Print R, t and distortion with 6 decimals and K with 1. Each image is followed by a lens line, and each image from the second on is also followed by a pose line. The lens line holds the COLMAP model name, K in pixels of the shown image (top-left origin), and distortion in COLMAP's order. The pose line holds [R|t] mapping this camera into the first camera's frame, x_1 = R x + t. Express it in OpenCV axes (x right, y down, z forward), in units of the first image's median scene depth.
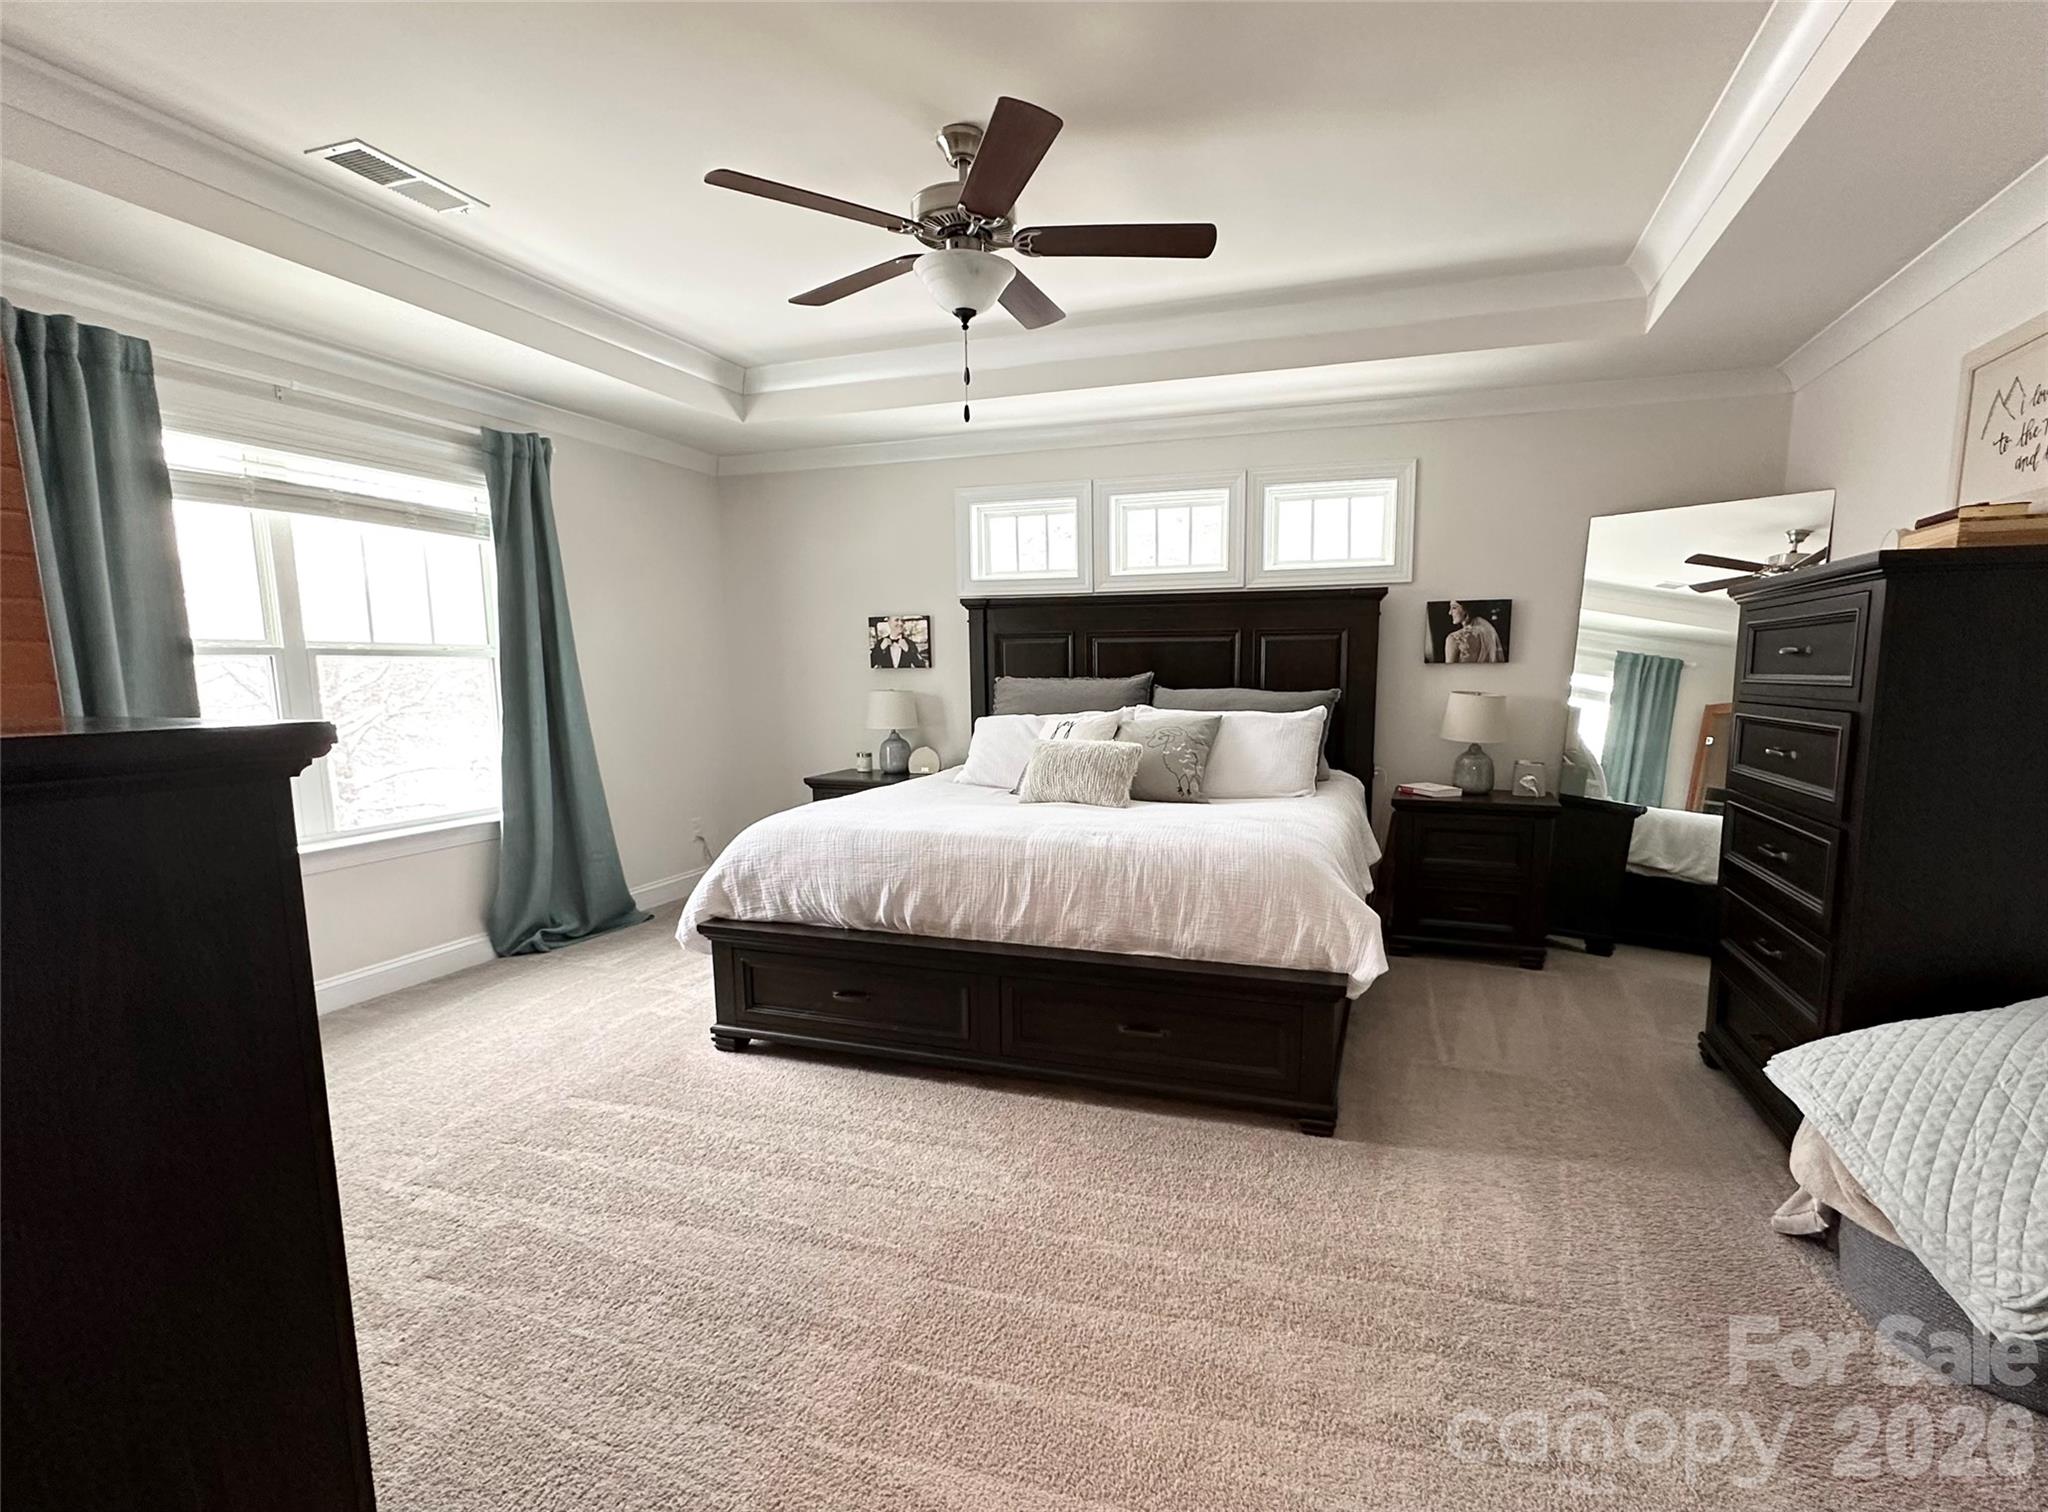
lens RADIAL K [[980.5, 0, 1084.2], [0, 980.5, 795.0], [0, 0, 1]] dist [-0.004922, -0.001782]
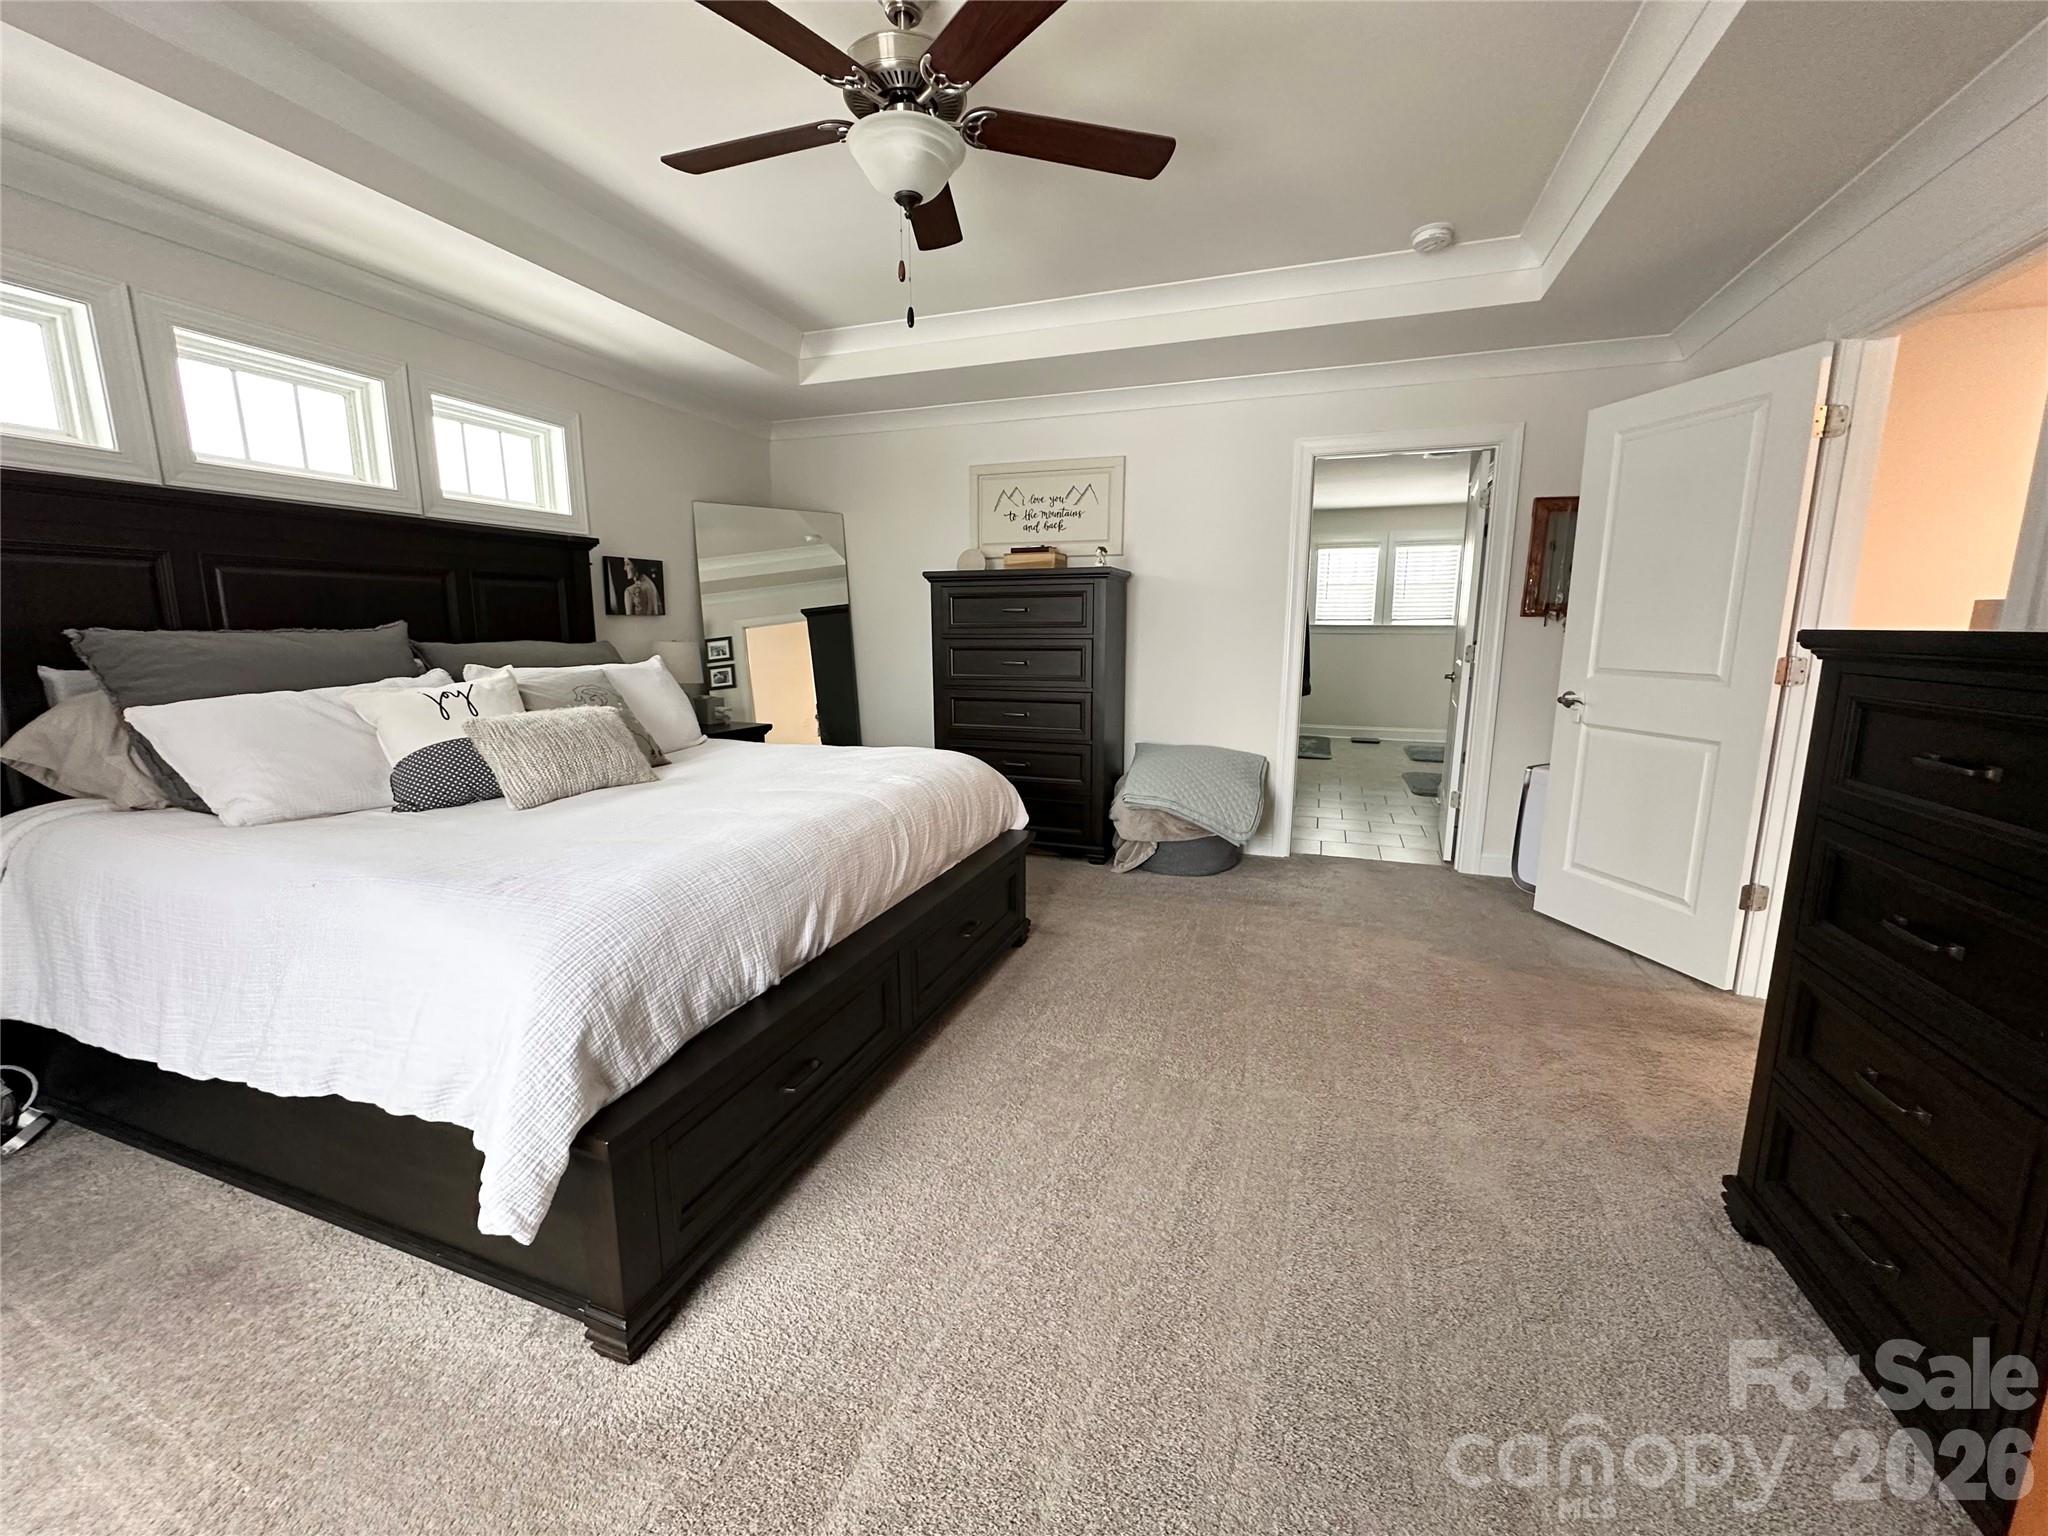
lens RADIAL K [[815.4, 0, 1017.4], [0, 815.4, 767.4], [0, 0, 1]] dist [-0.001147, -0.000022]
pose [[0.033110, -0.168461, 0.985152, -0.642643], [0.128913, 0.978179, 0.162936, -0.072950], [-0.991103, 0.121604, 0.054105, 0.650519]]
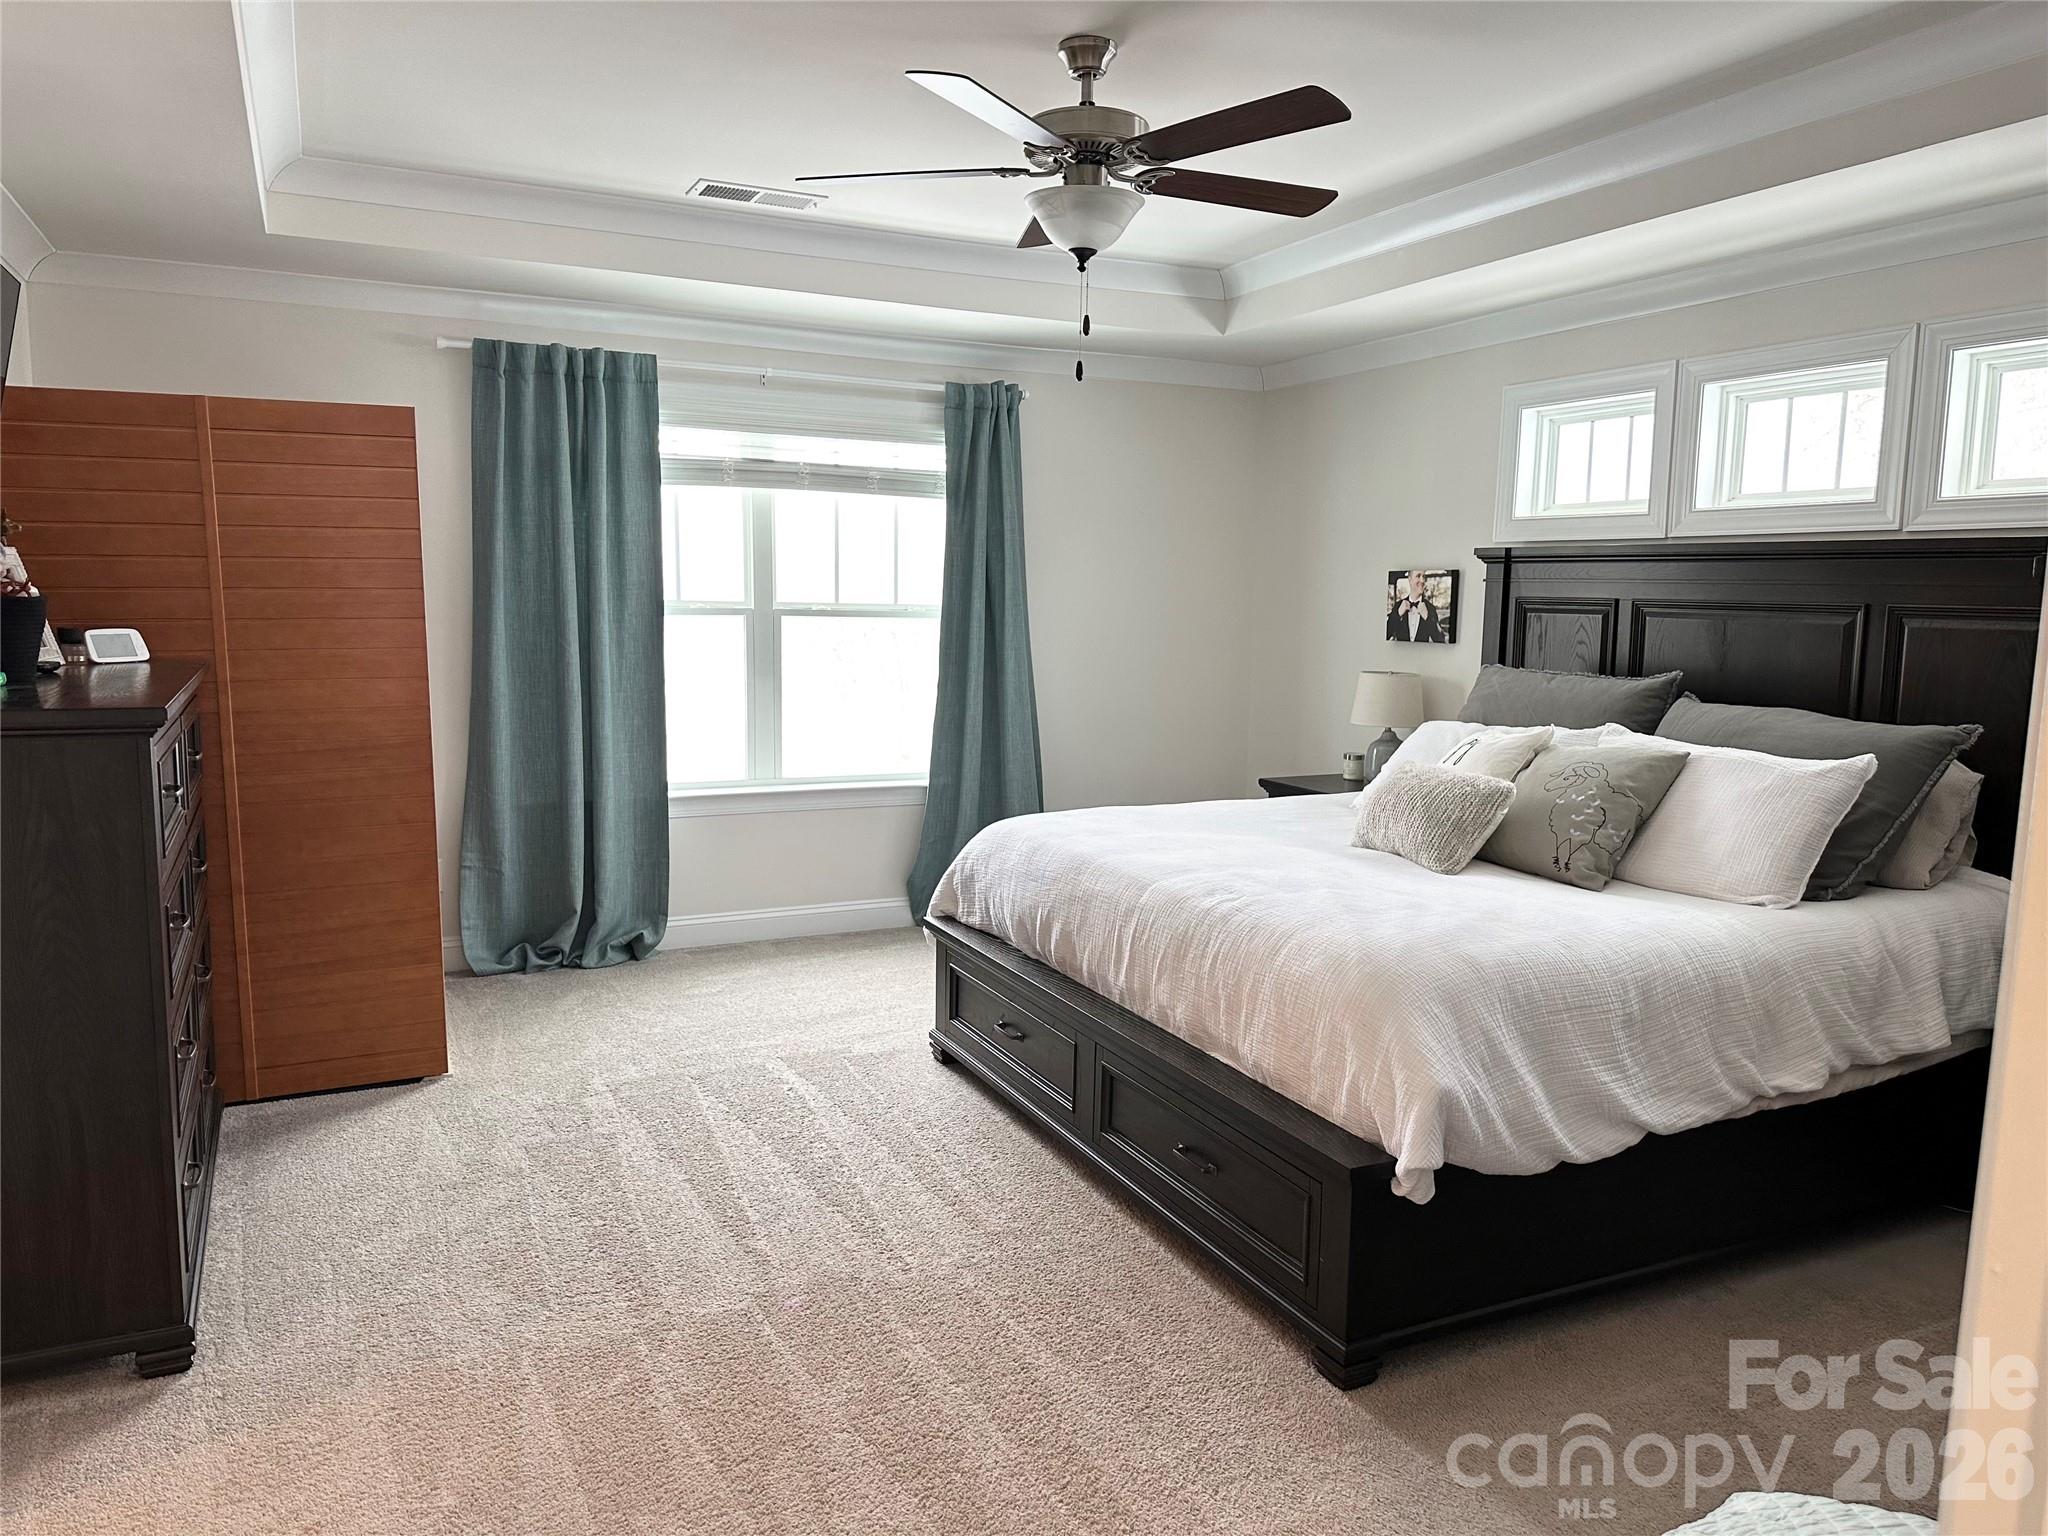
lens RADIAL K [[1432.5, 0, 1018.7], [0, 1432.5, 760.2], [0, 0, 1]] dist [0.102653, -0.006451]
pose [[0.691892, 0.103599, -0.714530, 0.549669], [-0.114925, 0.992837, 0.032666, -0.064154], [0.712796, 0.059516, 0.698842, 0.076705]]
